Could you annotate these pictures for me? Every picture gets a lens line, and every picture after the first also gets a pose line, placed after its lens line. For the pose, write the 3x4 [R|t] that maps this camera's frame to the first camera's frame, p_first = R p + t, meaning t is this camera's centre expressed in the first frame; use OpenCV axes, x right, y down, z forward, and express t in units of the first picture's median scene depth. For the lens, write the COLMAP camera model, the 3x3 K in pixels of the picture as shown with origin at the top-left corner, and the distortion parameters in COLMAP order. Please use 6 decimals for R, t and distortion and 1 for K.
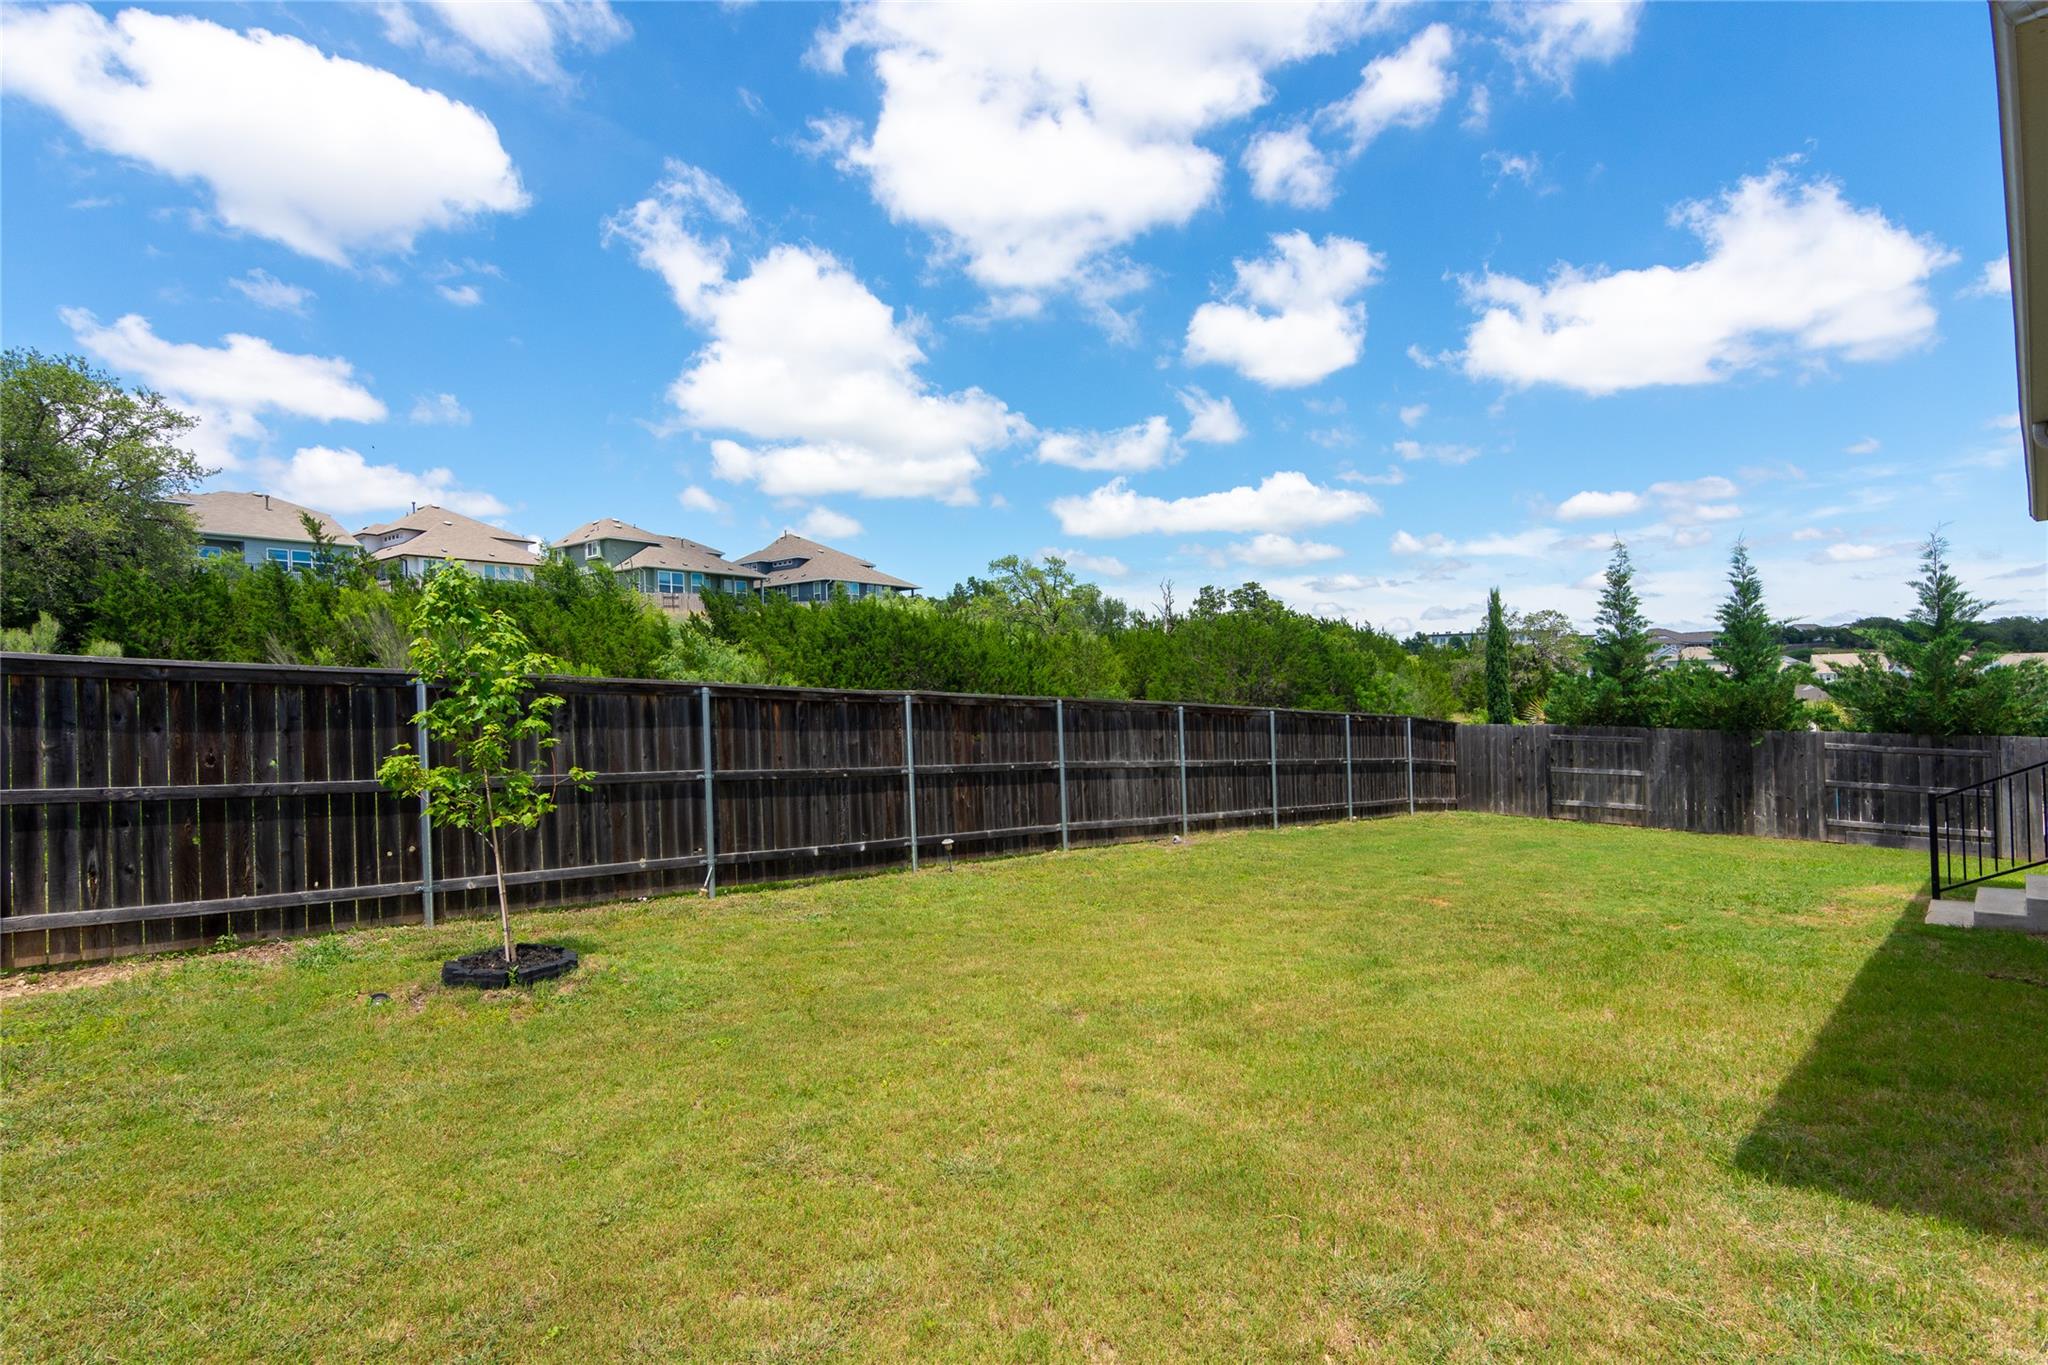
lens RADIAL K [[1006.4, 0, 991.6], [0, 1006.4, 706.5], [0, 0, 1]] dist [0.003716, 0.000598]
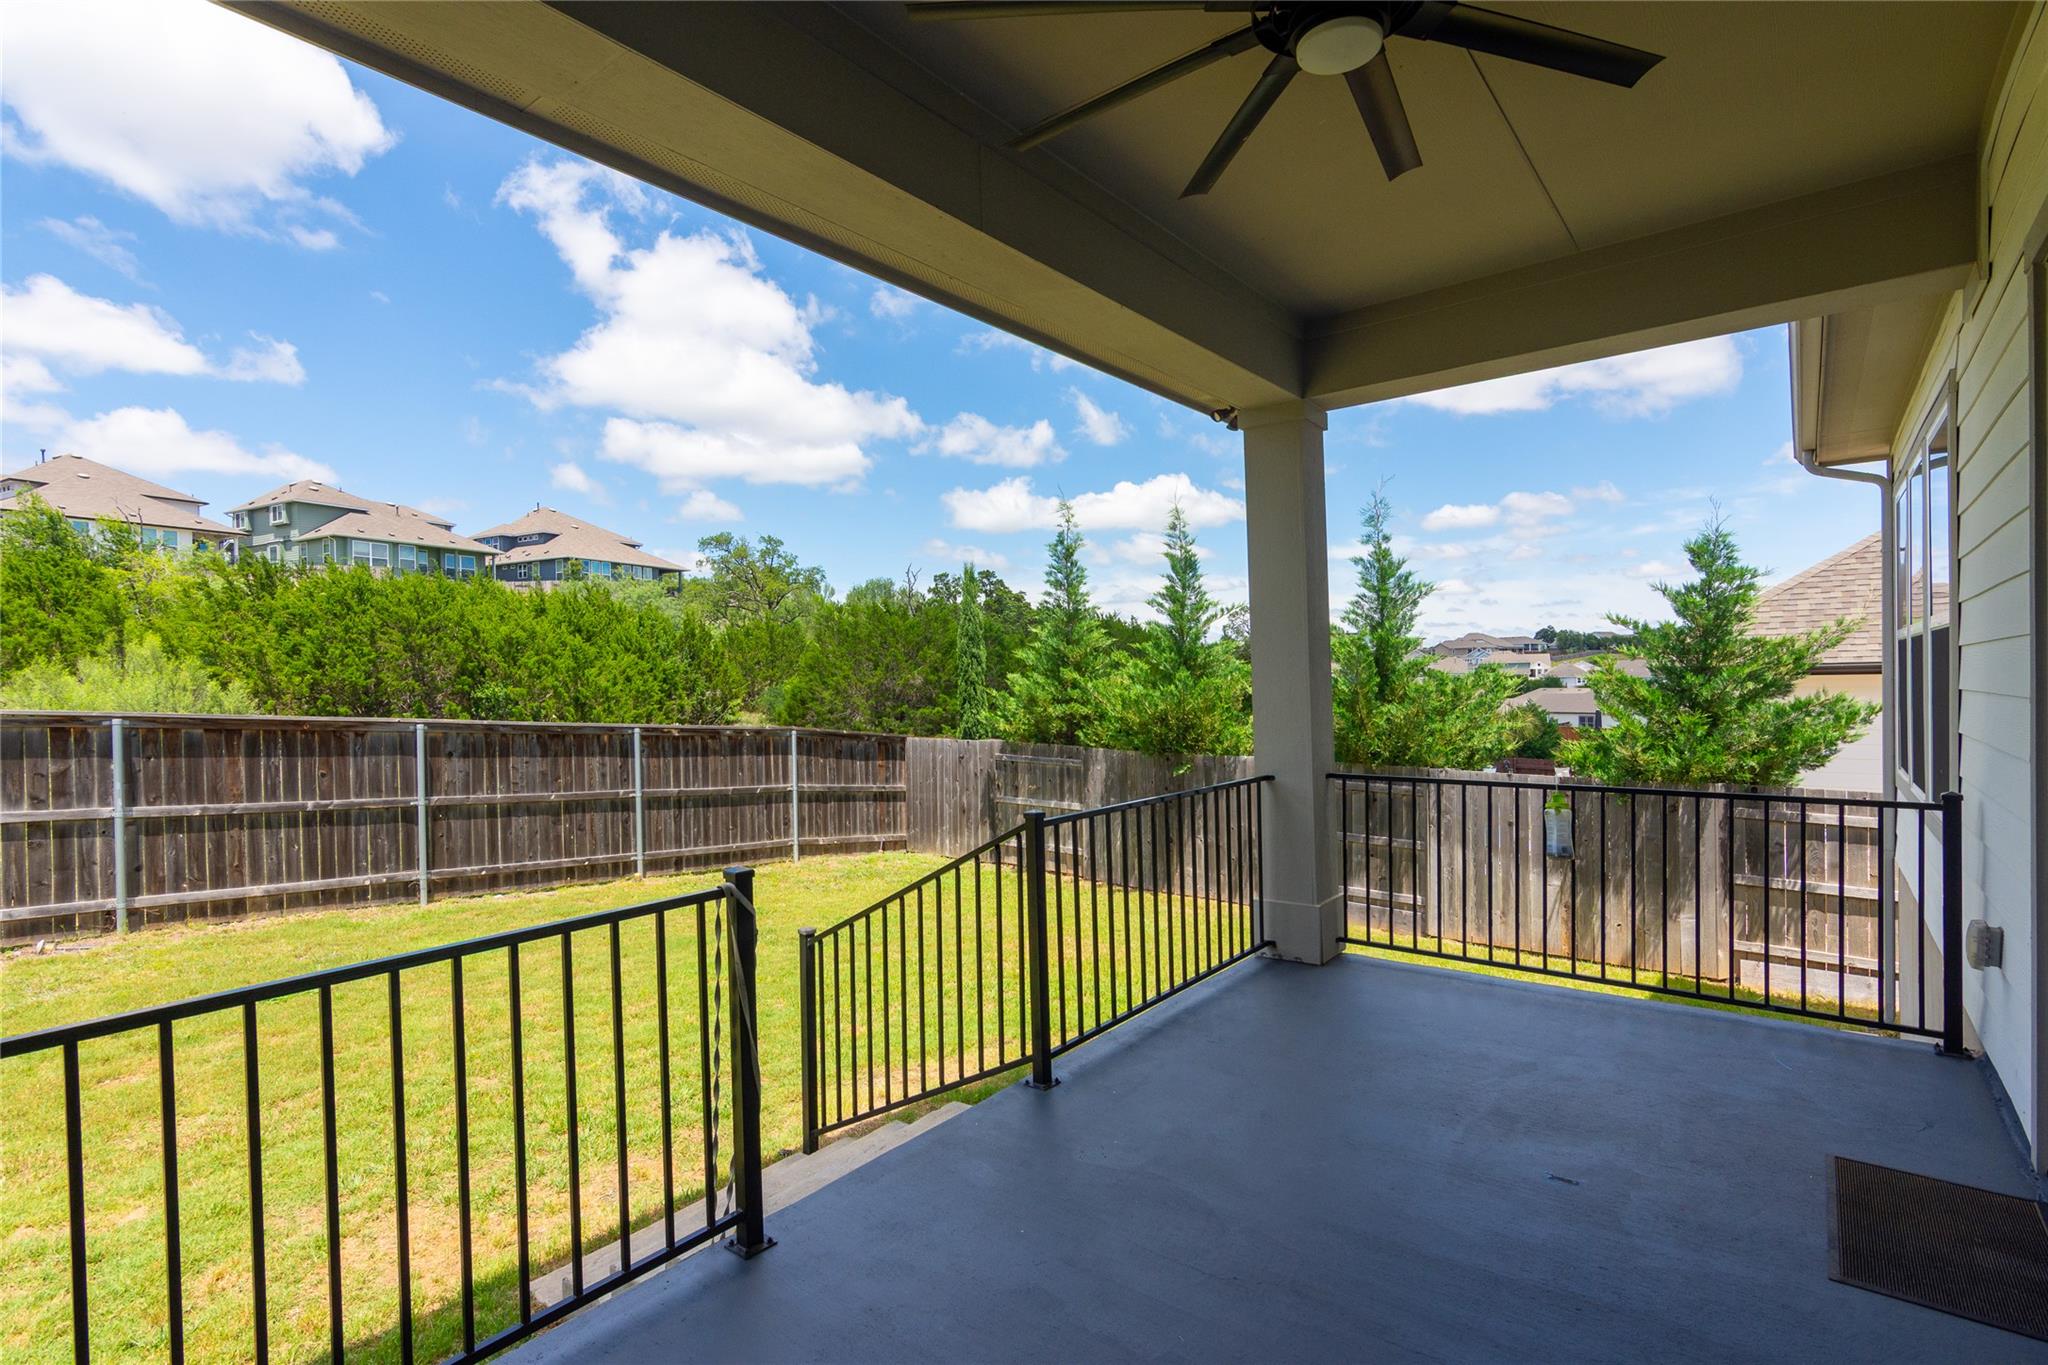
lens RADIAL K [[1006.4, 0, 1029.4], [0, 1006.4, 682.9], [0, 0, 1]] dist [0.003716, 0.000598]
pose [[0.991351, 0.012838, 0.130605, 0.123242], [-0.010540, 0.999778, -0.018269, -0.002990], [-0.130811, 0.016734, 0.991266, 0.062468]]
